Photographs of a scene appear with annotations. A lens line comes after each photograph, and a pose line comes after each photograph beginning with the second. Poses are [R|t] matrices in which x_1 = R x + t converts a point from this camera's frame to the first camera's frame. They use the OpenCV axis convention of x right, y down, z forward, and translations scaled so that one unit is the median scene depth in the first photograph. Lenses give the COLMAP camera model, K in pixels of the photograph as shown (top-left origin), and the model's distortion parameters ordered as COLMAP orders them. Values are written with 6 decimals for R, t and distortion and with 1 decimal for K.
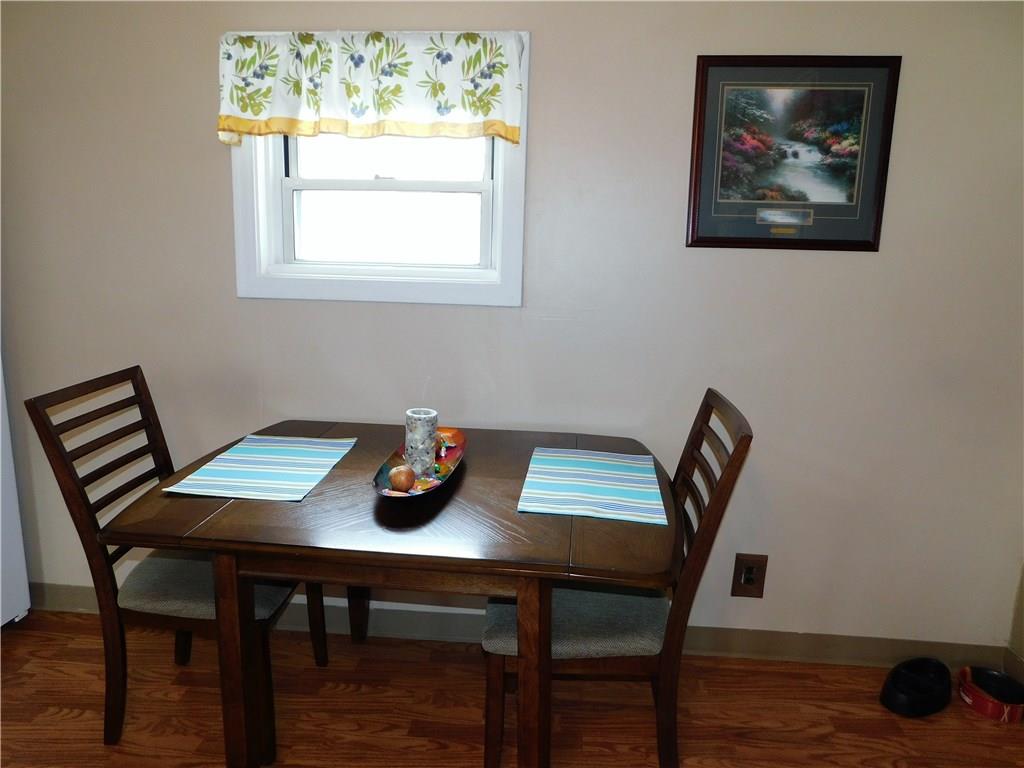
lens RADIAL K [[681.2, 0, 512.3], [0, 681.2, 389.4], [0, 0, 1]] dist [-0.089438, 0.081505]
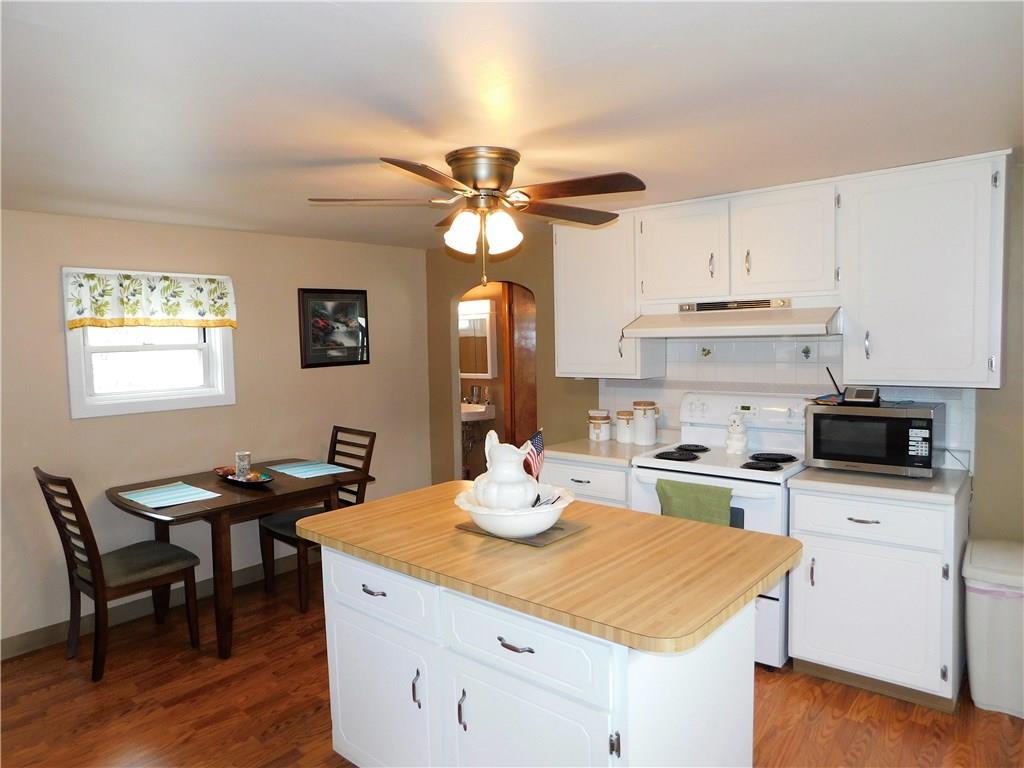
lens RADIAL K [[681.2, 0, 512.3], [0, 681.2, 389.4], [0, 0, 1]] dist [-0.089438, 0.081505]
pose [[0.586099, -0.102954, 0.803672, -1.212165], [0.200350, 0.979507, -0.020632, 0.045552], [-0.785078, 0.173108, 0.594715, -0.927361]]
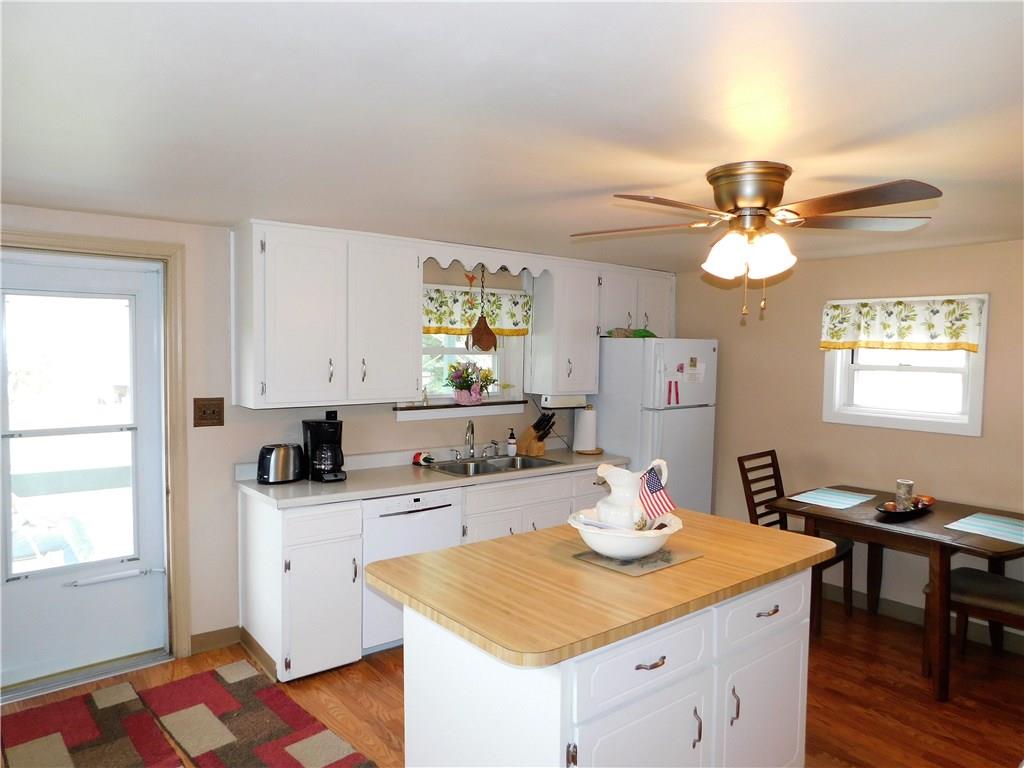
lens RADIAL K [[681.2, 0, 512.3], [0, 681.2, 389.4], [0, 0, 1]] dist [-0.089438, 0.081505]
pose [[0.693490, 0.024594, -0.720047, 0.460637], [-0.142132, 0.984447, -0.103264, 0.126826], [0.706308, 0.173954, 0.686199, -1.233474]]
